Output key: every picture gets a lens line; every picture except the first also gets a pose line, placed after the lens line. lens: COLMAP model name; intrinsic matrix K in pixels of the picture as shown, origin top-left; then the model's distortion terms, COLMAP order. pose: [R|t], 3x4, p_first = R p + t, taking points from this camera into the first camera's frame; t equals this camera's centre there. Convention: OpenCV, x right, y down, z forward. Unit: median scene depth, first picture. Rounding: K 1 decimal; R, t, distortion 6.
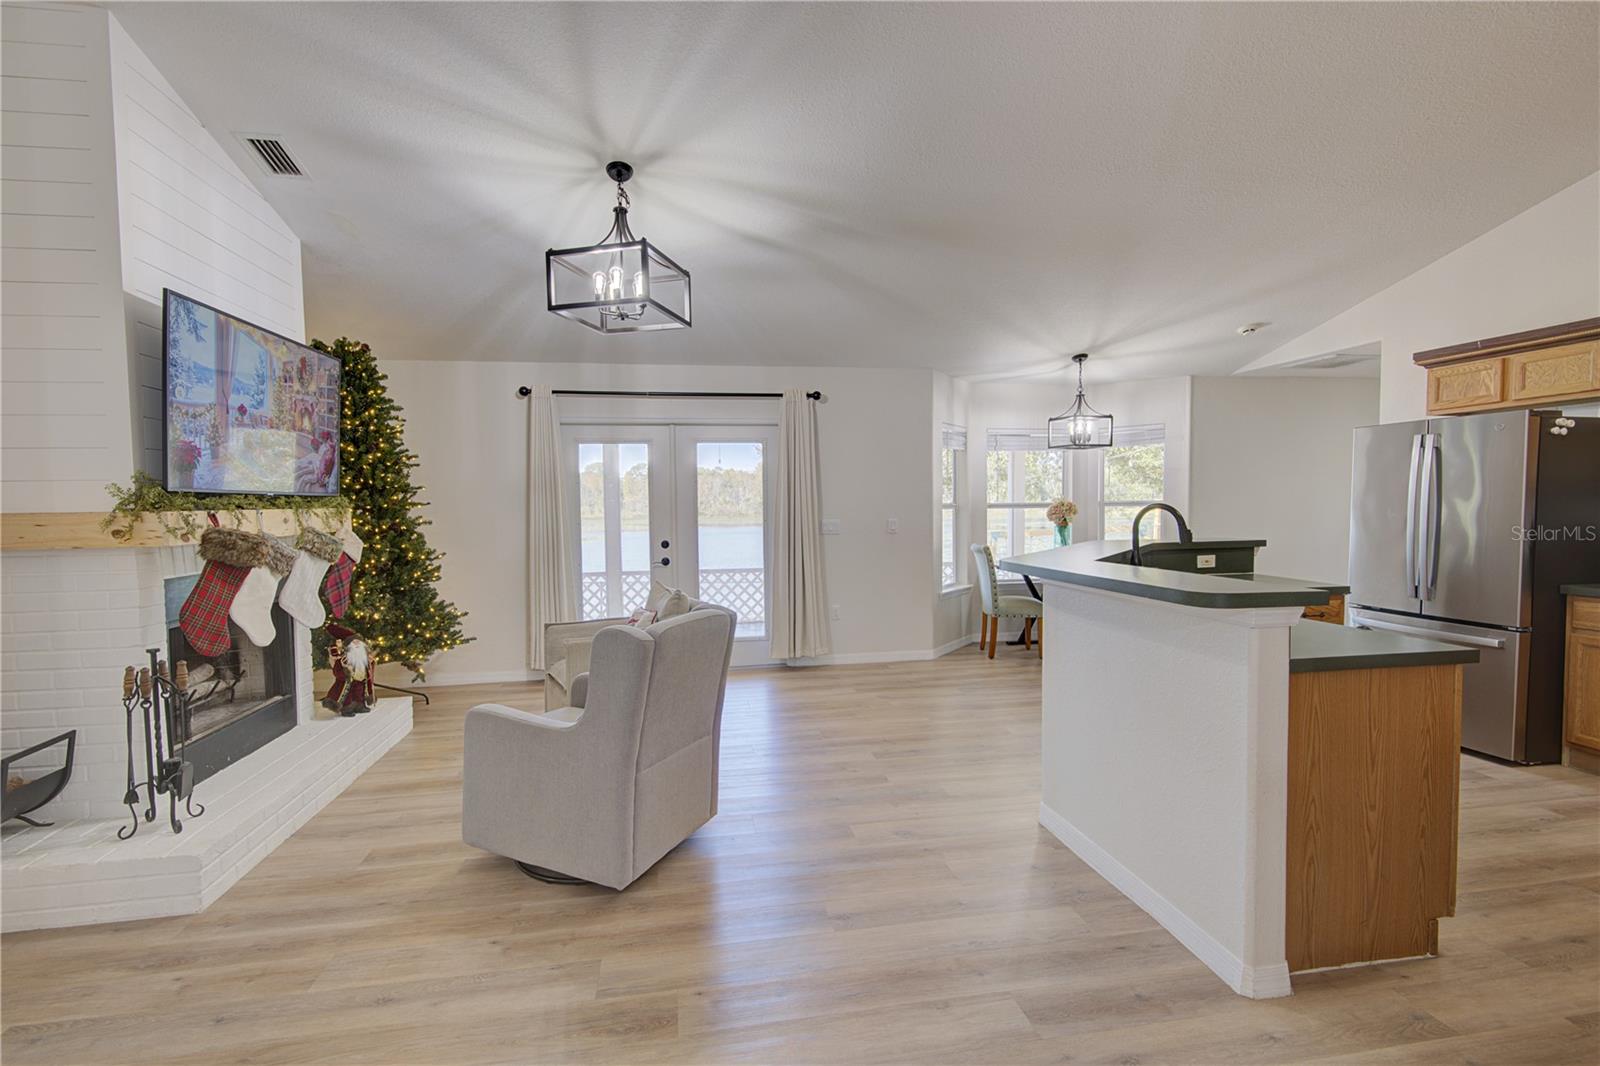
lens RADIAL K [[722.0, 0, 793.6], [0, 722.0, 537.5], [0, 0, 1]] dist [0.002890, -0.001872]
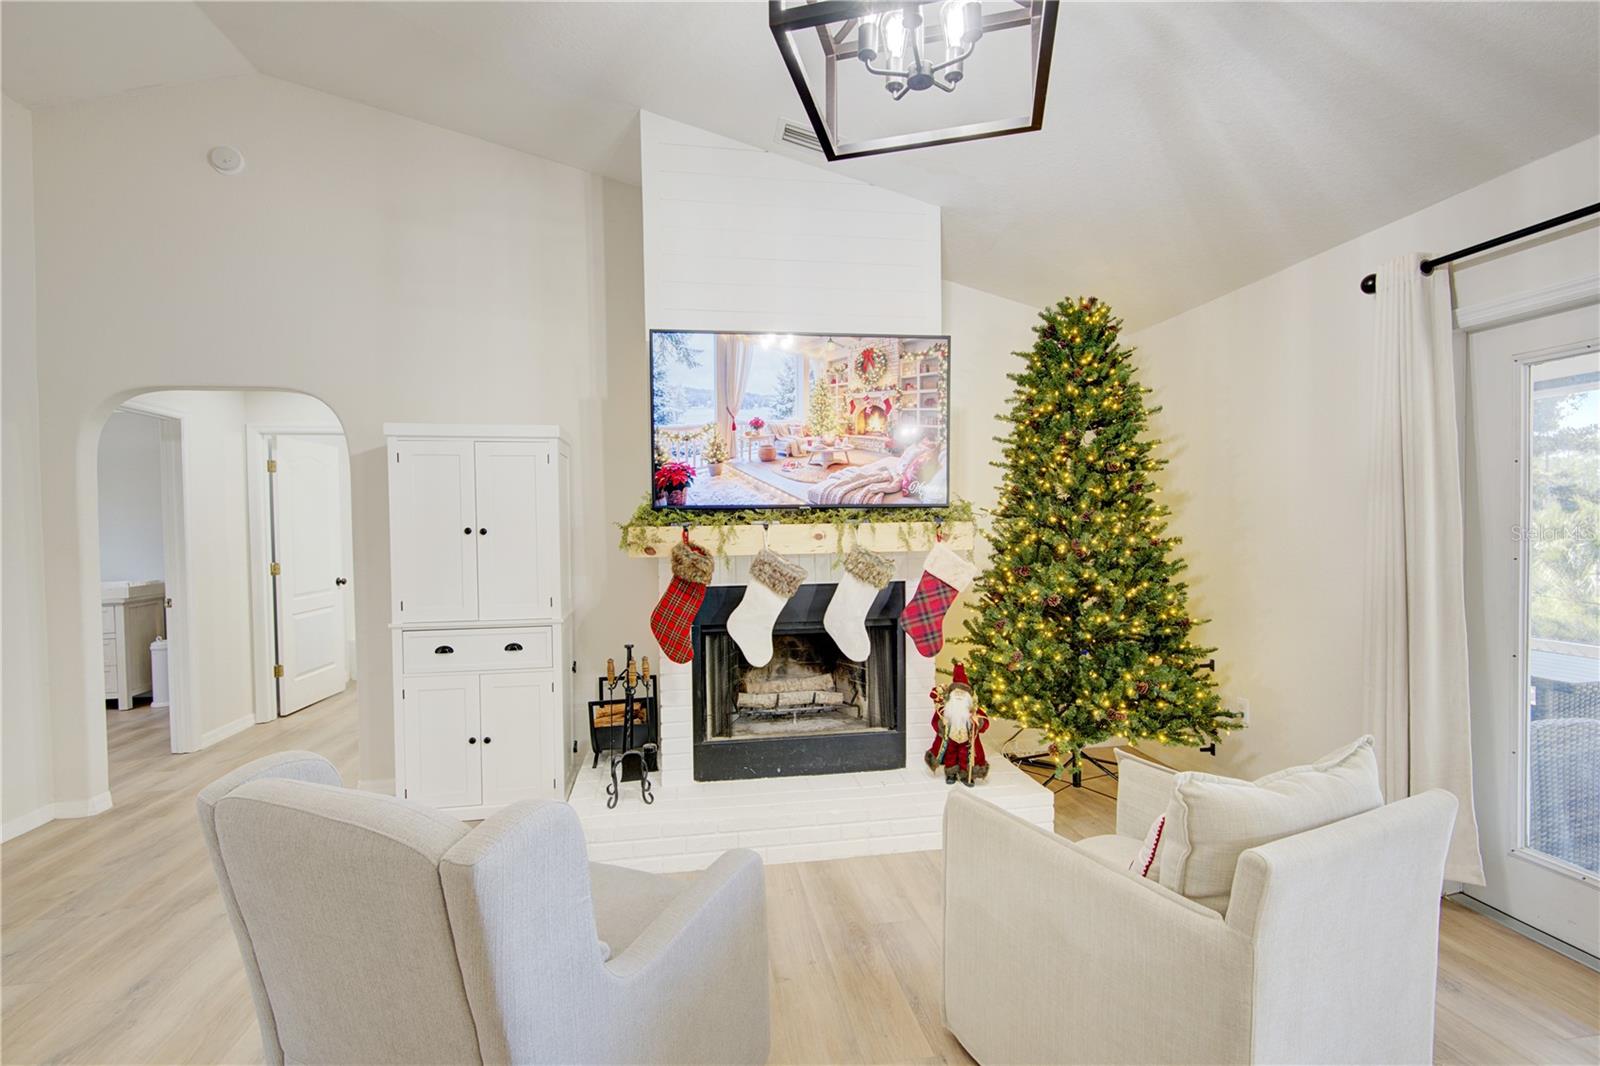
lens RADIAL K [[722.0, 0, 787.5], [0, 722.0, 539.2], [0, 0, 1]] dist [0.002890, -0.001872]
pose [[-0.012551, 0.030291, -0.999462, 0.177872], [-0.034503, 0.998933, 0.030708, -0.040215], [0.999326, 0.034870, -0.011492, 0.835524]]
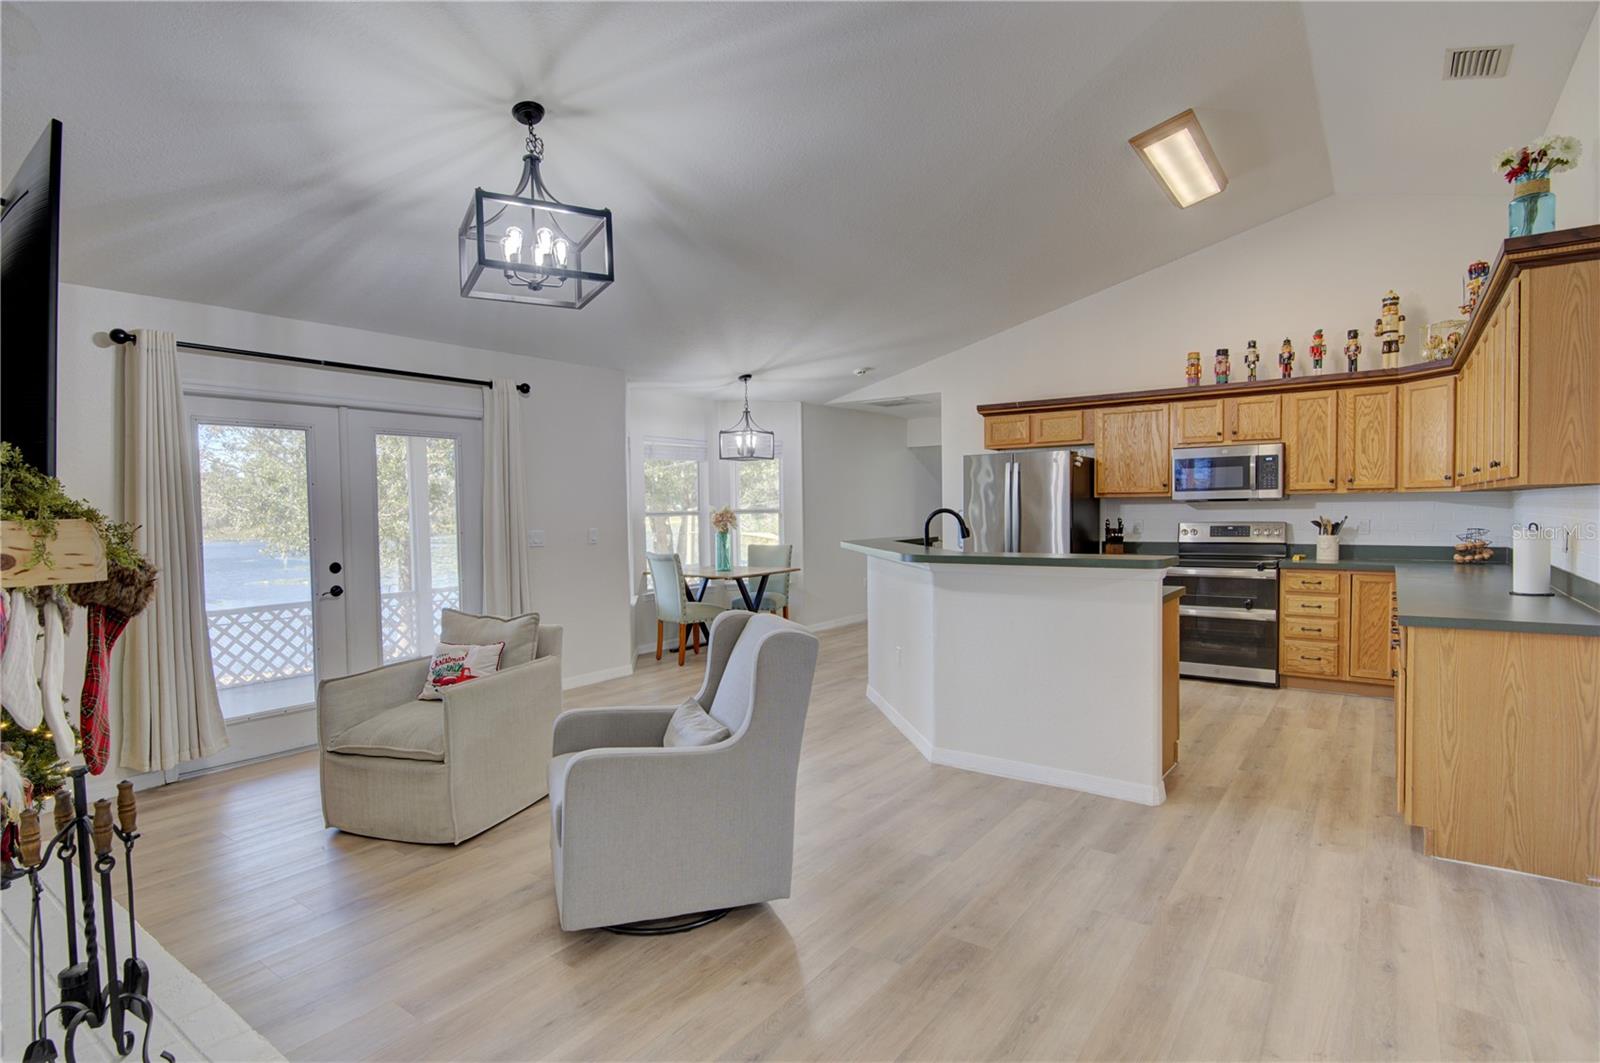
lens RADIAL K [[809.4, 0, 796.3], [0, 809.4, 536.3], [0, 0, 1]] dist [-0.000269, -0.002491]
pose [[0.719851, -0.024825, 0.693685, -0.605644], [0.040238, 0.999172, -0.005999, 0.001409], [-0.692961, 0.032231, 0.720254, 0.111889]]
